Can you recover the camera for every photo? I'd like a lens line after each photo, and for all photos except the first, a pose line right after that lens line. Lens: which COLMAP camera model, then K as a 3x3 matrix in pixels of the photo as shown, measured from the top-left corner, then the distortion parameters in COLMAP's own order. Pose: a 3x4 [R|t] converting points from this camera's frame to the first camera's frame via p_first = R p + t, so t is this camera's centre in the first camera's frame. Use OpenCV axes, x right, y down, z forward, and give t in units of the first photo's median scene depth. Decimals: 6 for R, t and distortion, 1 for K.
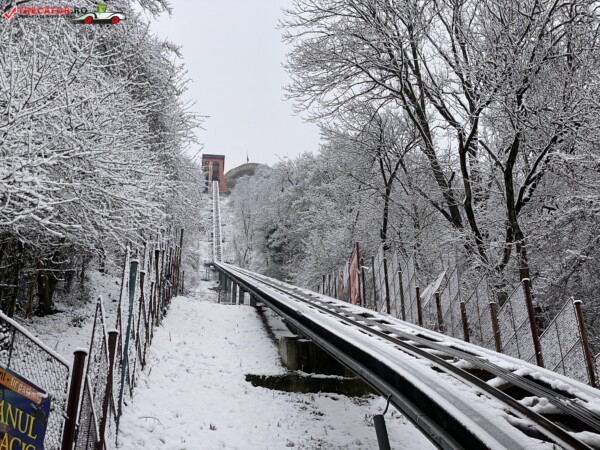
lens RADIAL K [[886.8, 0, 310.0], [0, 886.8, 228.4], [0, 0, 1]] dist [0.120564, 0.000000]
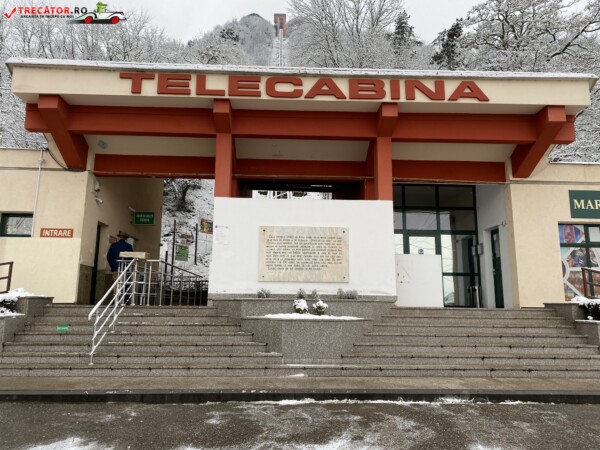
lens RADIAL K [[452.0, 0, 285.4], [0, 452.0, 220.1], [0, 0, 1]] dist [0.034624, -0.048466]
pose [[0.993282, -0.003530, -0.115666, 0.189915], [0.044895, 0.933002, 0.357061, -0.288793], [0.106656, -0.359855, 0.926892, -0.611315]]
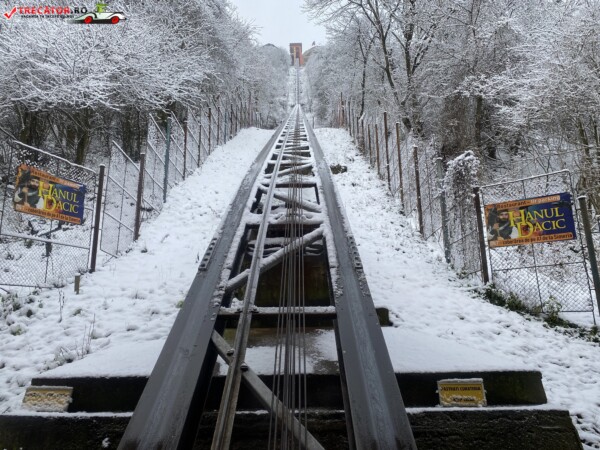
lens RADIAL K [[452.0, 0, 301.0], [0, 452.0, 228.9], [0, 0, 1]] dist [0.034624, -0.048466]
pose [[0.991755, -0.031739, -0.124158, 0.106800], [0.068229, 0.950888, 0.301922, -0.007746], [0.108478, -0.307904, 0.945213, -0.031869]]
